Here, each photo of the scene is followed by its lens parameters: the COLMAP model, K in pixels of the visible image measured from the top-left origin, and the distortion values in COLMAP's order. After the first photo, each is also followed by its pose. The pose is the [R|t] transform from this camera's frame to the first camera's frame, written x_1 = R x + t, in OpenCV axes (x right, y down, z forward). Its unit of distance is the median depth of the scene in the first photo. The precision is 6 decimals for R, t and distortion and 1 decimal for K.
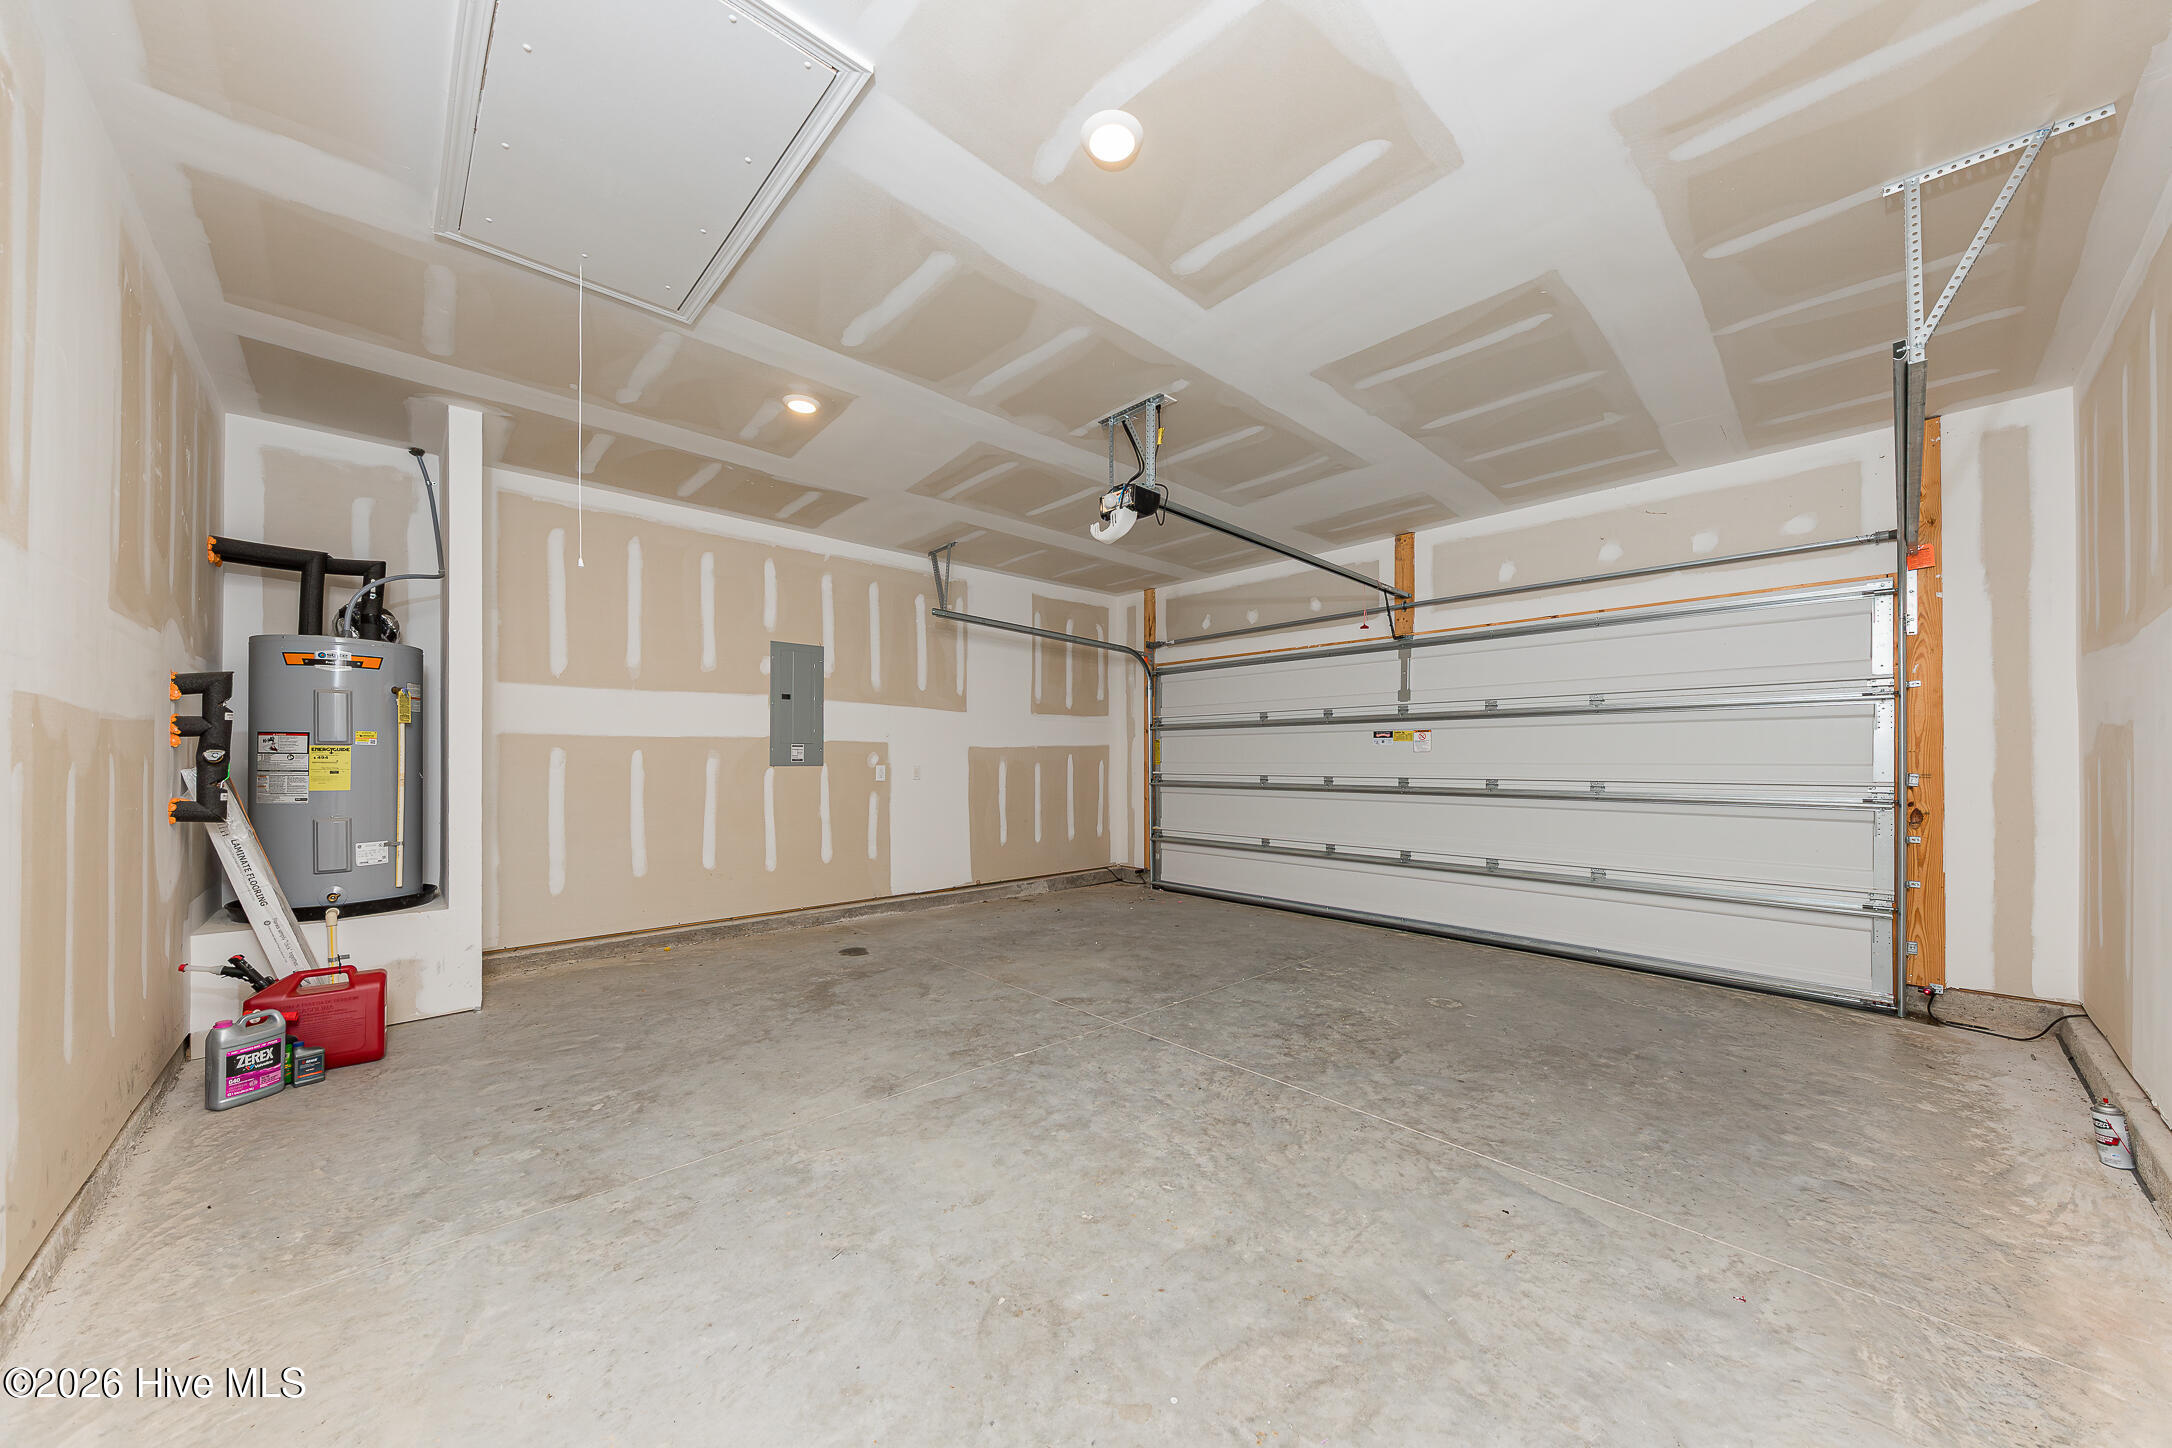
lens RADIAL K [[748.9, 0, 1097.3], [0, 748.9, 732.3], [0, 0, 1]] dist [0.015283, -0.006765]
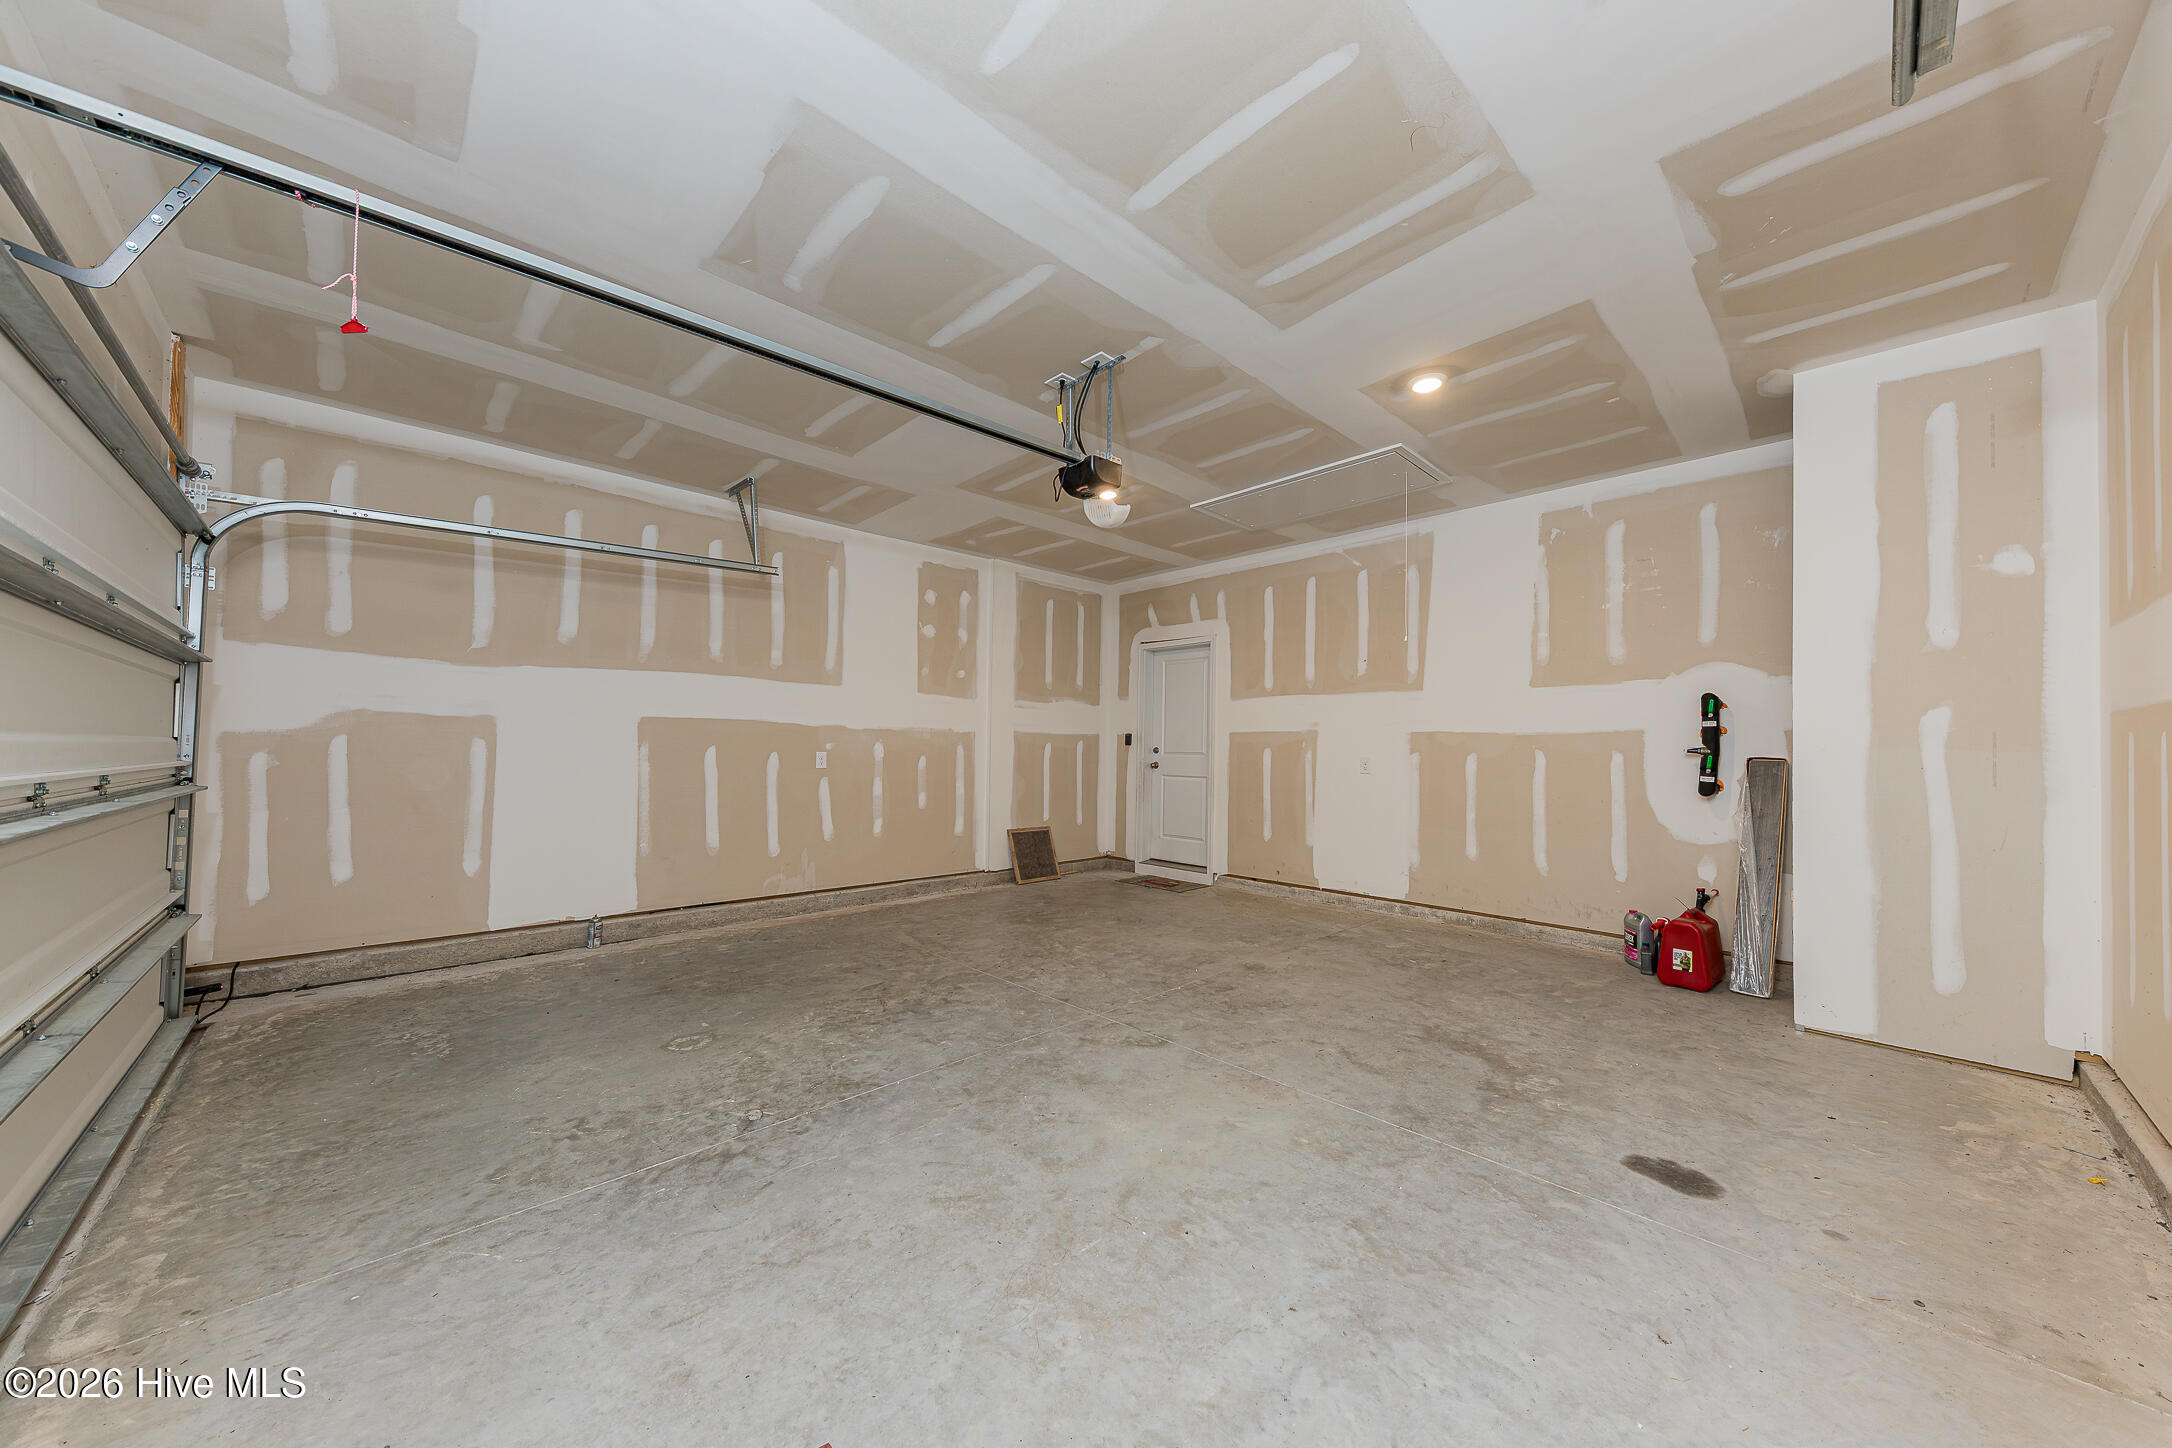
lens RADIAL K [[748.9, 0, 1097.3], [0, 748.9, 732.3], [0, 0, 1]] dist [0.015283, -0.006765]
pose [[-0.999850, -0.011940, -0.012540, 0.040831], [-0.011118, 0.997906, -0.063720, 0.077833], [0.013274, -0.063571, -0.997889, 1.926571]]
